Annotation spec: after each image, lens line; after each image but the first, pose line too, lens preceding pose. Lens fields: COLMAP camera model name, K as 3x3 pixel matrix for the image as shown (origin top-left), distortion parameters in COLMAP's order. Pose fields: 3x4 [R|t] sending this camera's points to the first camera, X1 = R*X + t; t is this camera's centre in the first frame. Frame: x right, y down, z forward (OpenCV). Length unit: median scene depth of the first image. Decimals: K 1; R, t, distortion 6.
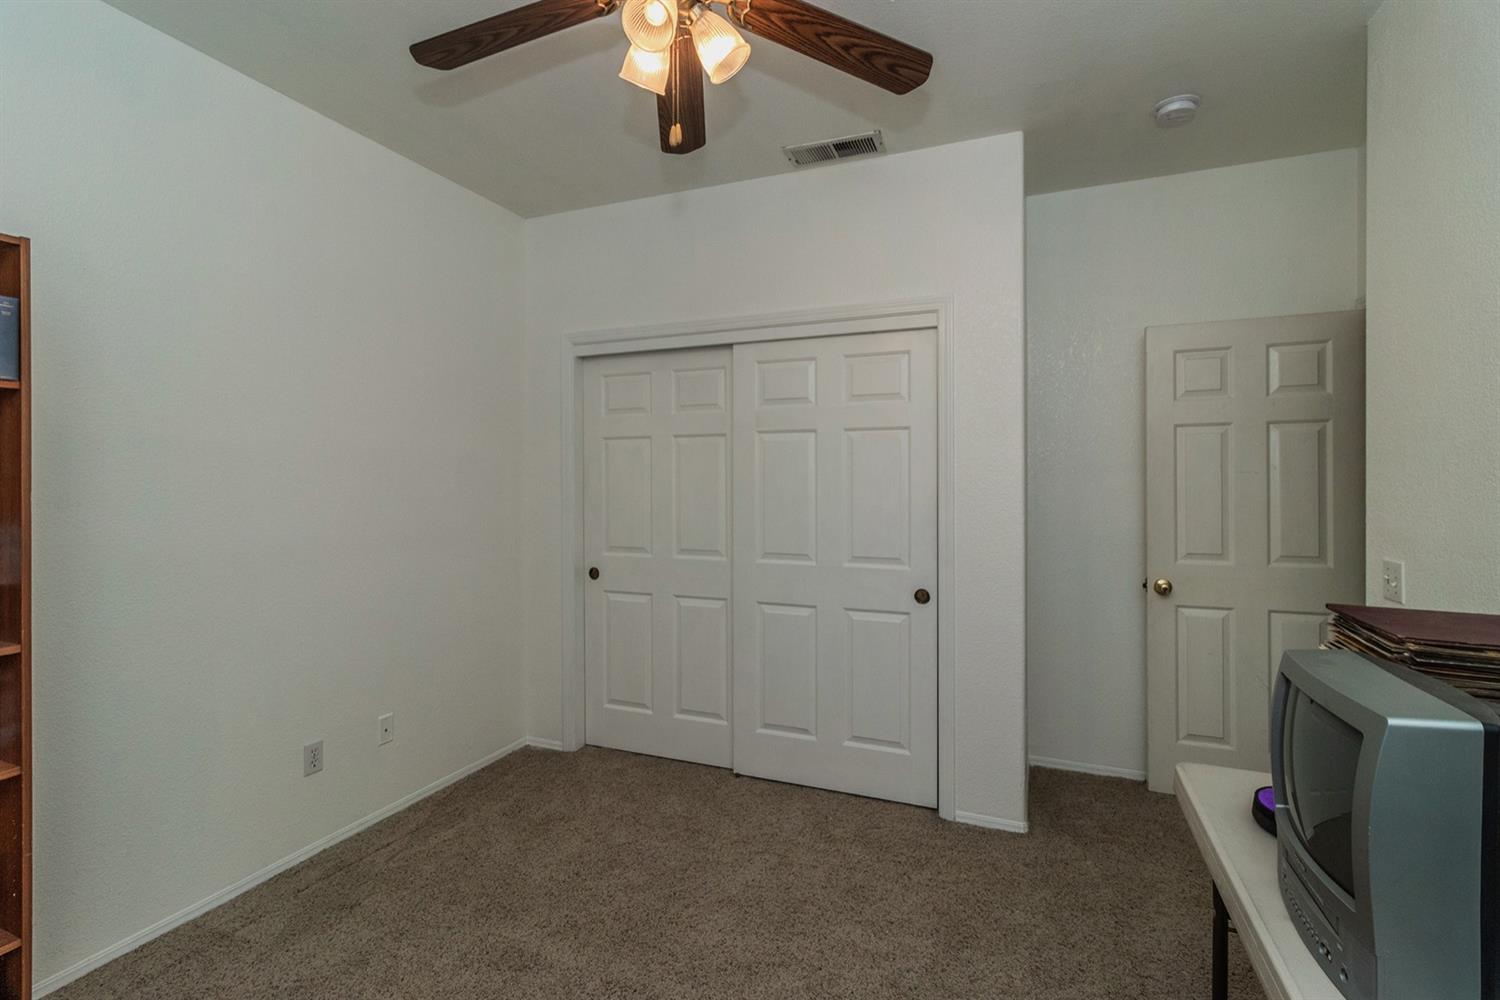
lens RADIAL K [[707.7, 0, 733.8], [0, 707.7, 471.3], [0, 0, 1]] dist [0.001465, 0.000157]
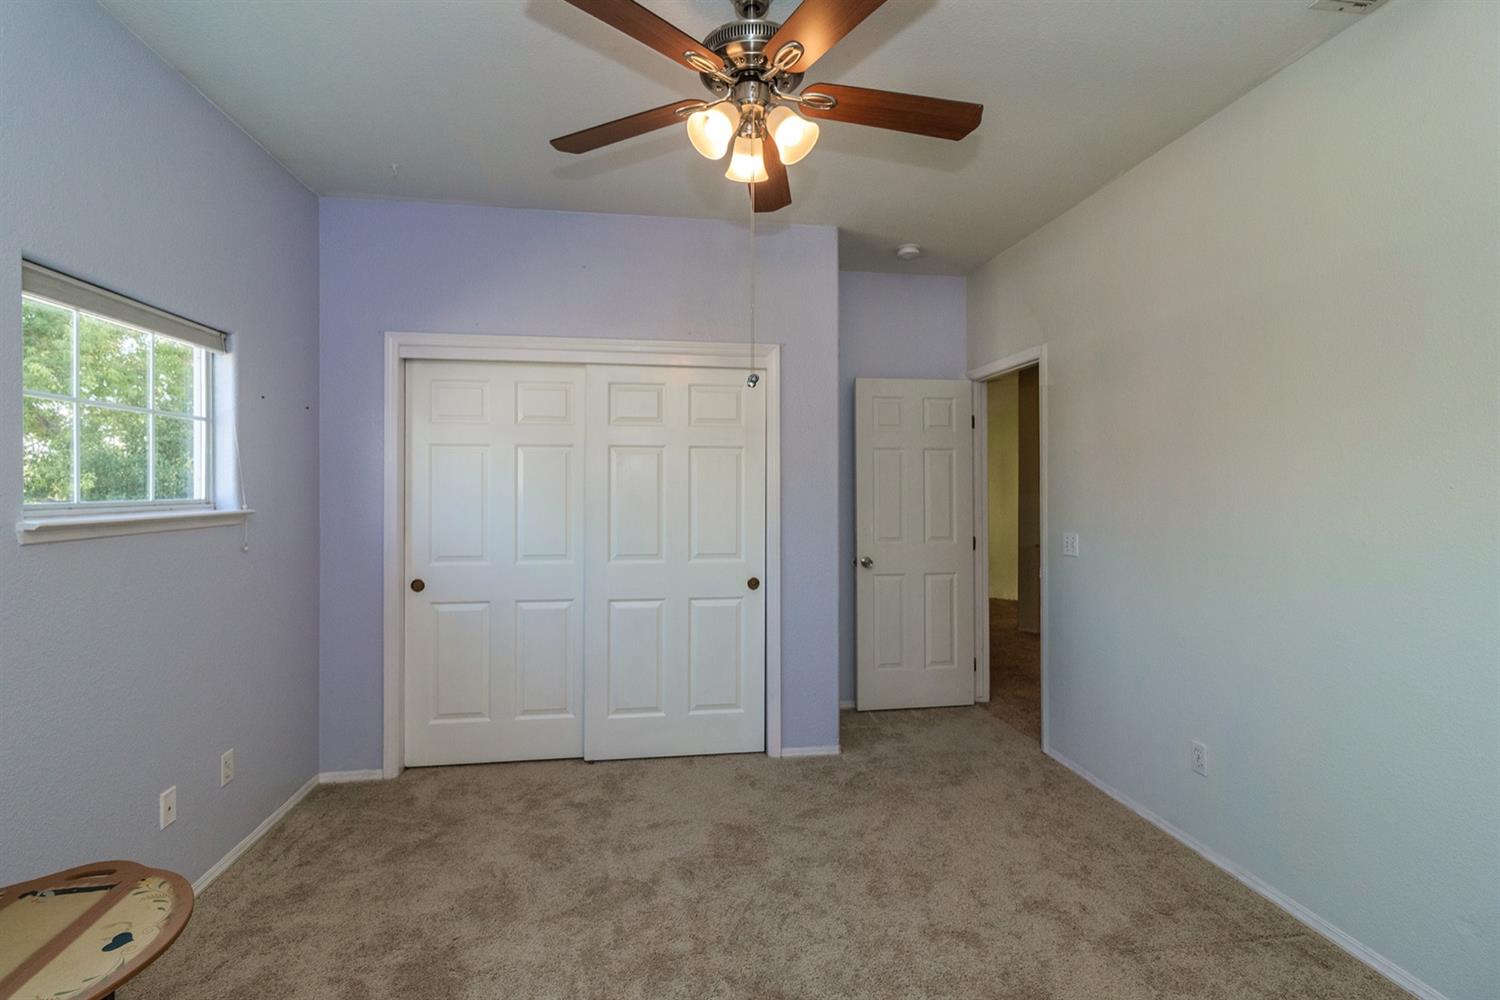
lens RADIAL K [[598.5, 0, 754.2], [0, 598.5, 470.9], [0, 0, 1]] dist [0.000376, 0.000076]
pose [[0.866407, 0.013211, 0.499164, -0.236462], [-0.009961, 0.999908, -0.009175, -0.008654], [-0.499240, 0.002977, 0.866459, 0.081024]]
